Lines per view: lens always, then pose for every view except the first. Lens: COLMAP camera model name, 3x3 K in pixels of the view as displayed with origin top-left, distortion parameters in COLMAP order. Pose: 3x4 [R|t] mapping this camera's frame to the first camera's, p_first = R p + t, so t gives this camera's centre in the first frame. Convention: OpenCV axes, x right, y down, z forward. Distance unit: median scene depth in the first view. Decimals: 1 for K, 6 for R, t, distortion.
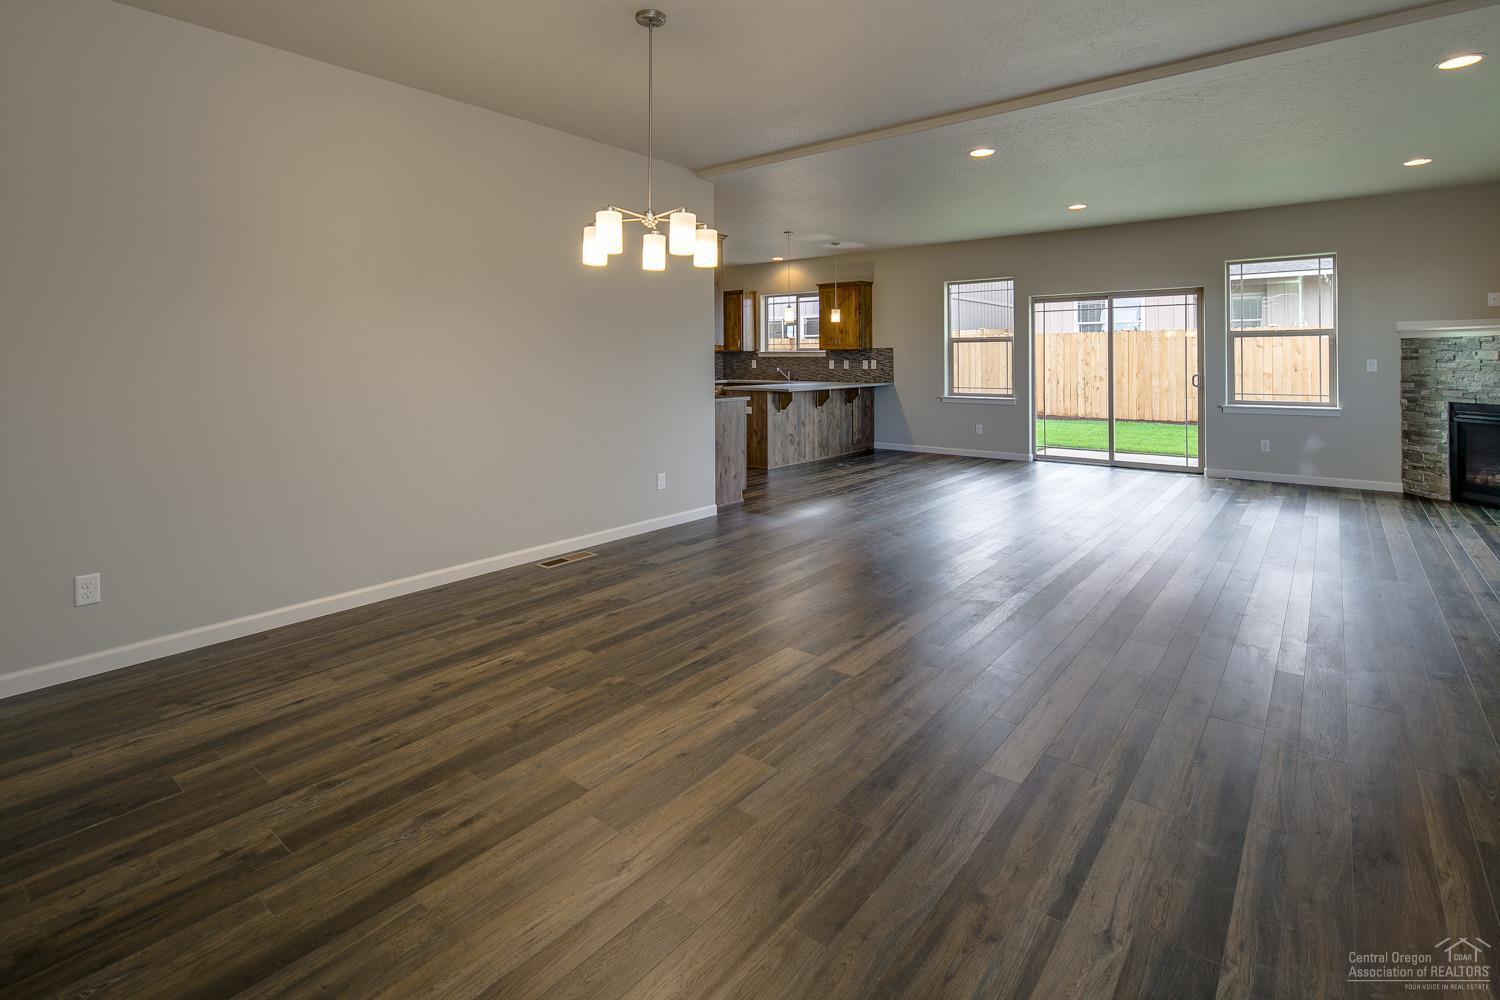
lens RADIAL K [[724.2, 0, 743.3], [0, 724.2, 357.0], [0, 0, 1]] dist [-0.002812, -0.002327]
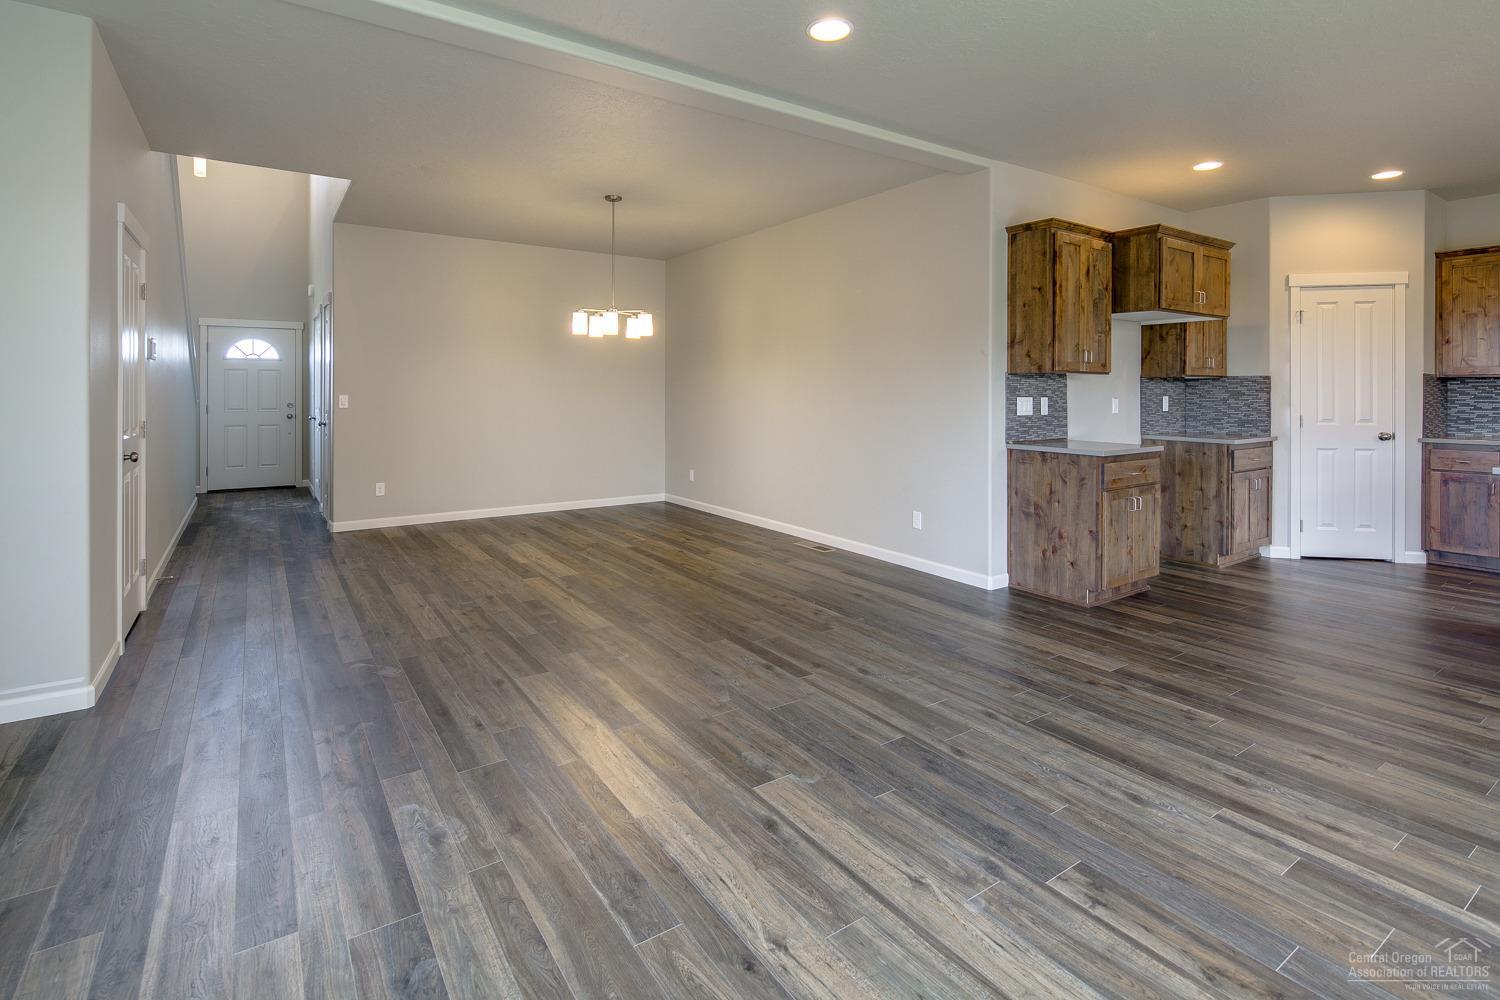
lens RADIAL K [[723.0, 0, 744.8], [0, 723.0, 389.2], [0, 0, 1]] dist [0.000597, -0.002361]
pose [[-0.286969, 0.005391, -0.957925, 0.453076], [0.002286, 0.999985, 0.004943, -0.002742], [0.957937, -0.000771, -0.286977, 0.560252]]
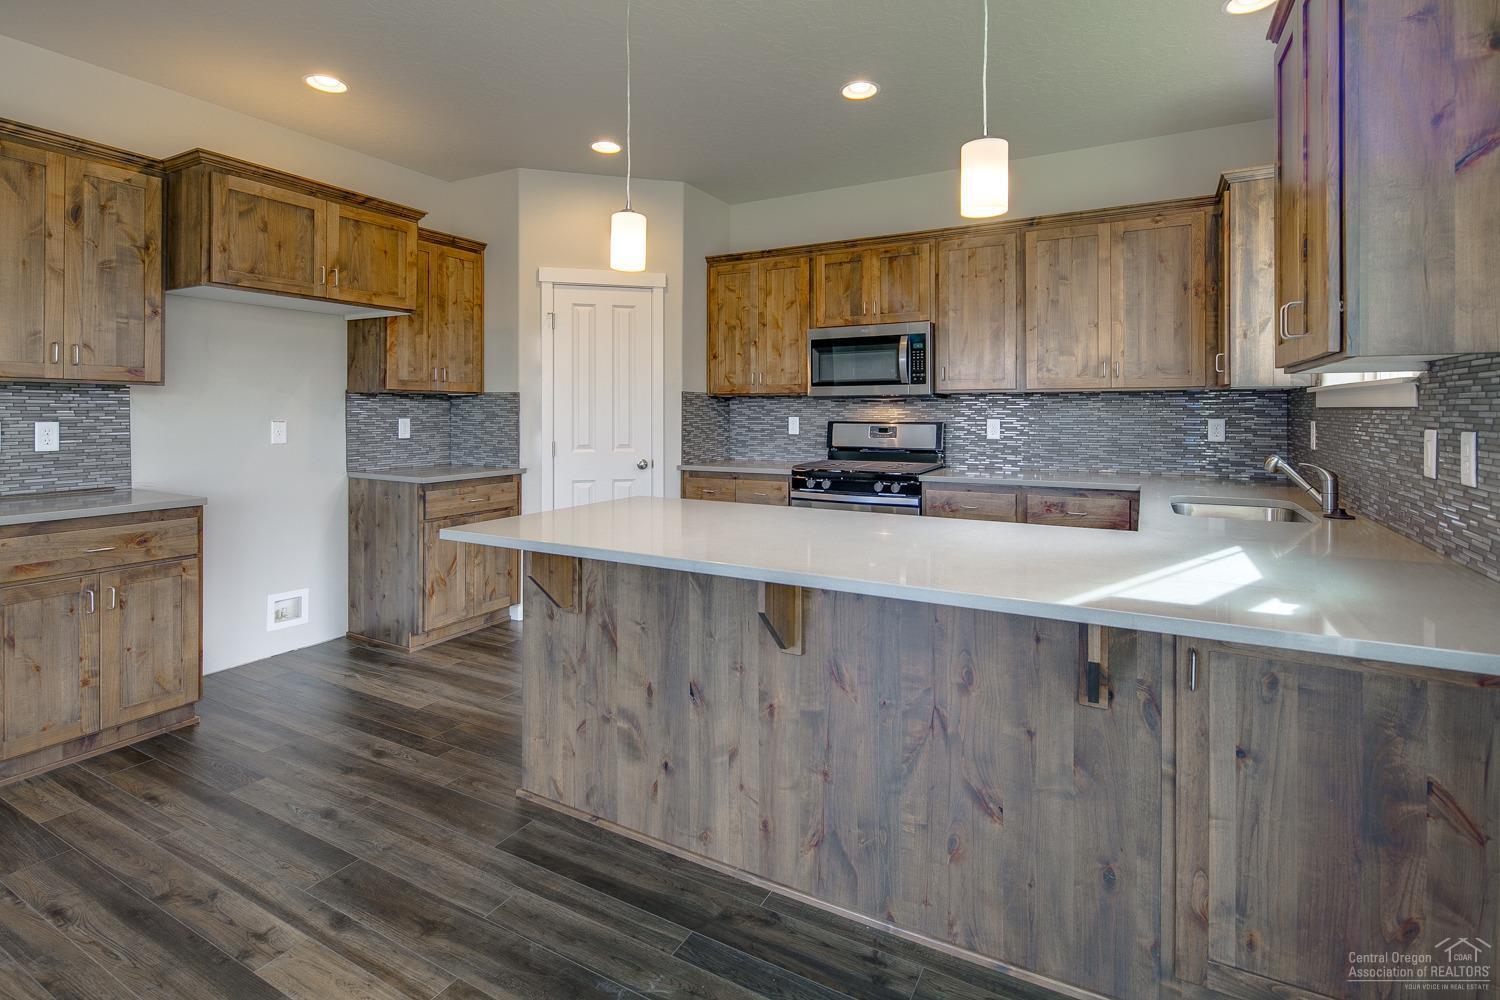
lens RADIAL K [[723.0, 0, 743.8], [0, 723.0, 413.6], [0, 0, 1]] dist [0.000597, -0.002361]
pose [[0.179538, 0.009227, -0.983708, 0.270098], [-0.000264, 0.999956, 0.009331, -0.000574], [0.983751, -0.001416, 0.179533, 0.836413]]
